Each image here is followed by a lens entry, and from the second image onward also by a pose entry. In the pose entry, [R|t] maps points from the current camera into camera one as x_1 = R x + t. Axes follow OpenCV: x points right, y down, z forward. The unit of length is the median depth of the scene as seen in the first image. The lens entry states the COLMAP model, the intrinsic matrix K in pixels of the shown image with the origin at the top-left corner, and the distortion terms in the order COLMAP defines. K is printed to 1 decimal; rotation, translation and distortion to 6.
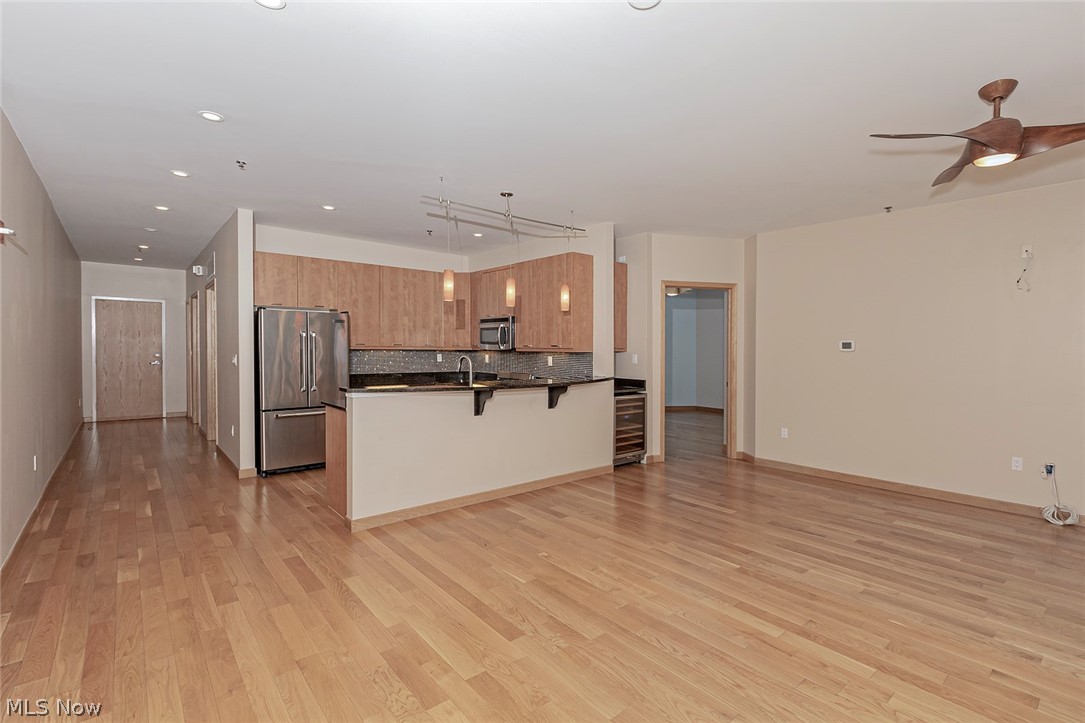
lens RADIAL K [[470.0, 0, 545.2], [0, 470.0, 361.2], [0, 0, 1]] dist [-0.002001, 0.000579]
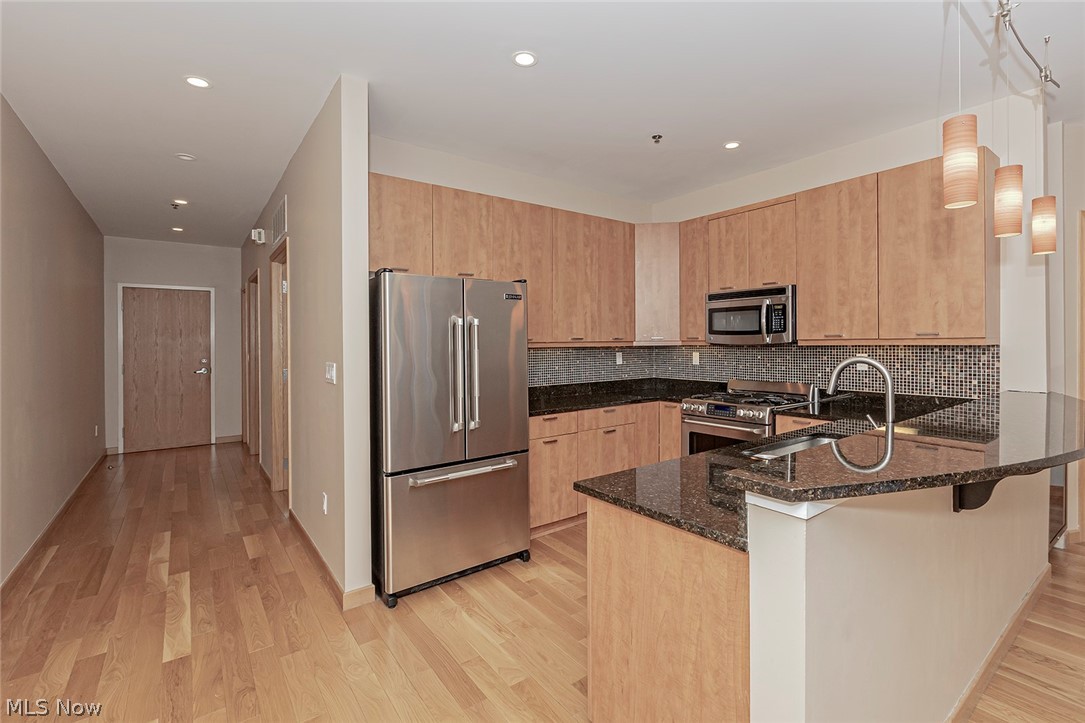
lens RADIAL K [[470.0, 0, 563.1], [0, 470.0, 340.7], [0, 0, 1]] dist [-0.002001, 0.000579]
pose [[0.998488, -0.020808, -0.050879, -0.304642], [0.019101, 0.999246, -0.033816, -0.012846], [0.051544, 0.032793, 0.998132, 0.396979]]
